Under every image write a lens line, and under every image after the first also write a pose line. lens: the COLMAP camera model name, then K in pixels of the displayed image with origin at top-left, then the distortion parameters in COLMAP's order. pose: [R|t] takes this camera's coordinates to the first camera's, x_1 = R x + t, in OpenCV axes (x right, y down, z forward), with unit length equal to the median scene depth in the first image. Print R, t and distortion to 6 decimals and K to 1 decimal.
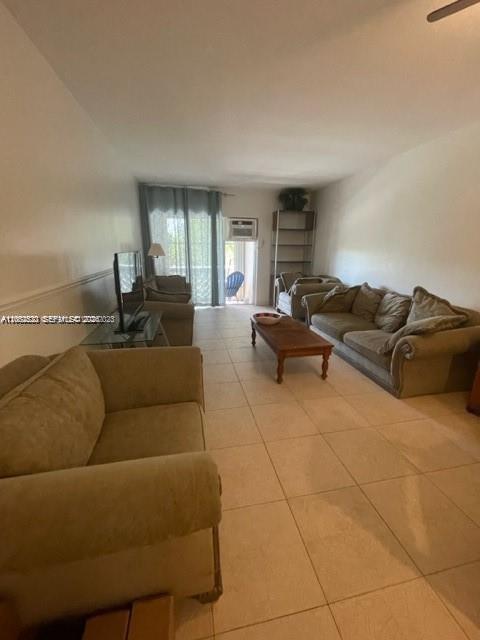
lens RADIAL K [[258.7, 0, 243.3], [0, 258.7, 319.5], [0, 0, 1]] dist [-0.000959, -0.000096]
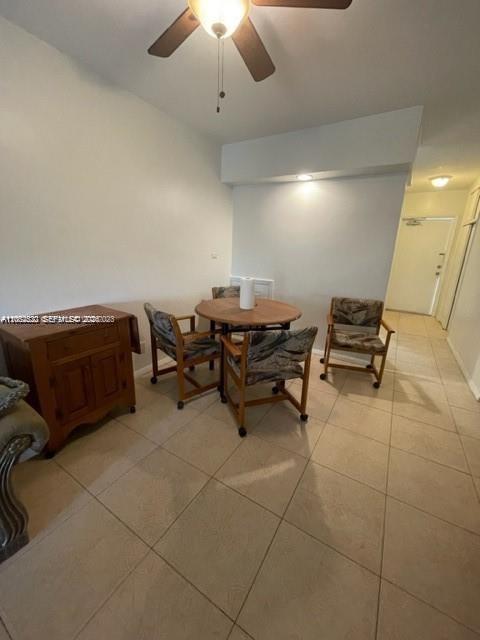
lens RADIAL K [[258.7, 0, 243.3], [0, 258.7, 319.5], [0, 0, 1]] dist [-0.000959, -0.000096]
pose [[-0.729806, -0.214574, 0.649108, 0.034667], [0.145618, 0.878891, 0.454254, -0.094245], [-0.667966, 0.426039, -0.610173, 0.365611]]
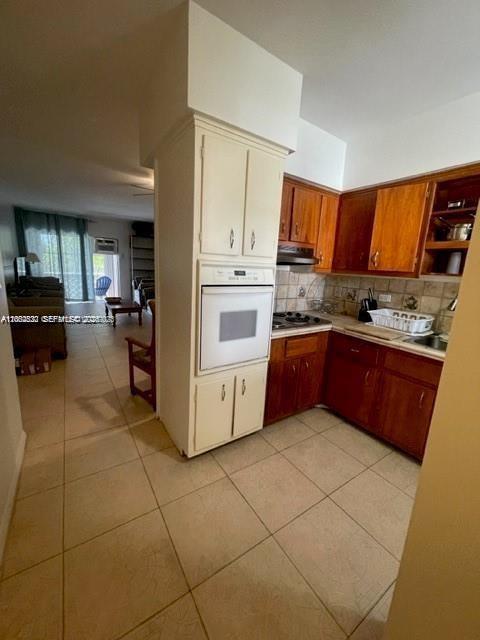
lens RADIAL K [[259.9, 0, 238.5], [0, 259.9, 317.7], [0, 0, 1]] dist [-0.001918, -0.000154]
pose [[0.931056, -0.036361, 0.363060, 0.150058], [0.058962, 0.996938, -0.051360, 0.163362], [-0.360081, 0.069225, 0.930349, -0.578297]]
